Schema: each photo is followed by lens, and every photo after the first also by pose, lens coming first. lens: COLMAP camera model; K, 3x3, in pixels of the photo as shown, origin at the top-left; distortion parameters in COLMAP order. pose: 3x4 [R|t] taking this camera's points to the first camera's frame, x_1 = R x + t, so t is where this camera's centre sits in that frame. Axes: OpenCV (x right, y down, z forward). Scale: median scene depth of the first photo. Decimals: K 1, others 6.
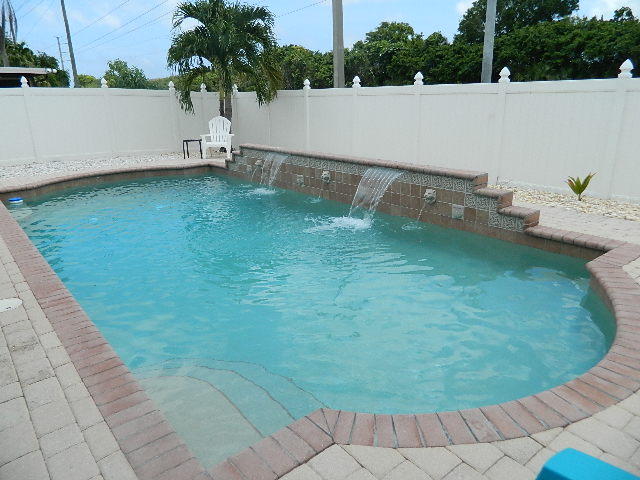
lens RADIAL K [[473.6, 0, 320.0], [0, 473.6, 240.0], [0, 0, 1]] dist [0.004123, -0.005896]
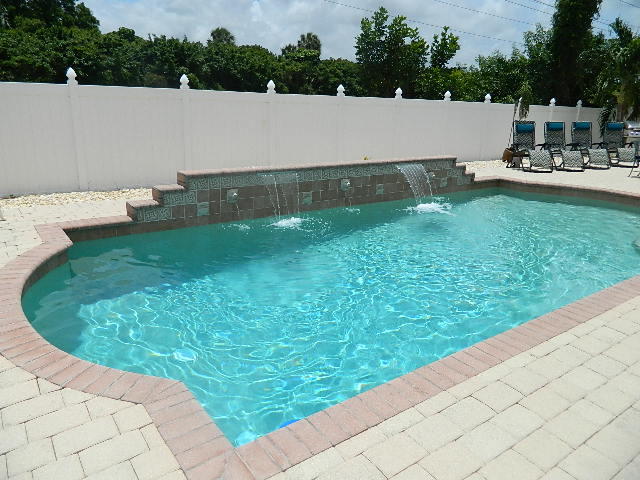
lens RADIAL K [[473.6, 0, 320.0], [0, 473.6, 240.0], [0, 0, 1]] dist [0.004123, -0.005896]
pose [[0.037811, -0.257060, 0.965655, -1.029663], [0.262874, 0.934869, 0.238572, -0.291102], [-0.964089, 0.244825, 0.102923, 1.031930]]
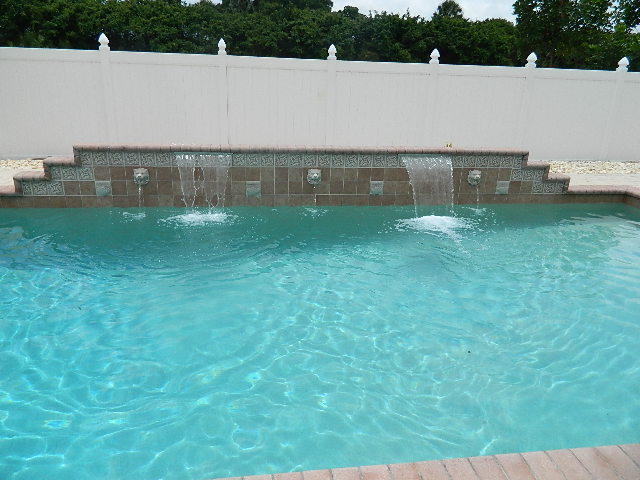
lens RADIAL K [[473.6, 0, 320.0], [0, 473.6, 240.0], [0, 0, 1]] dist [0.004123, -0.005896]
pose [[0.496734, -0.251682, 0.830609, -0.661619], [0.211873, 0.963240, 0.165163, -0.167996], [-0.841644, 0.093942, 0.531798, 0.642032]]
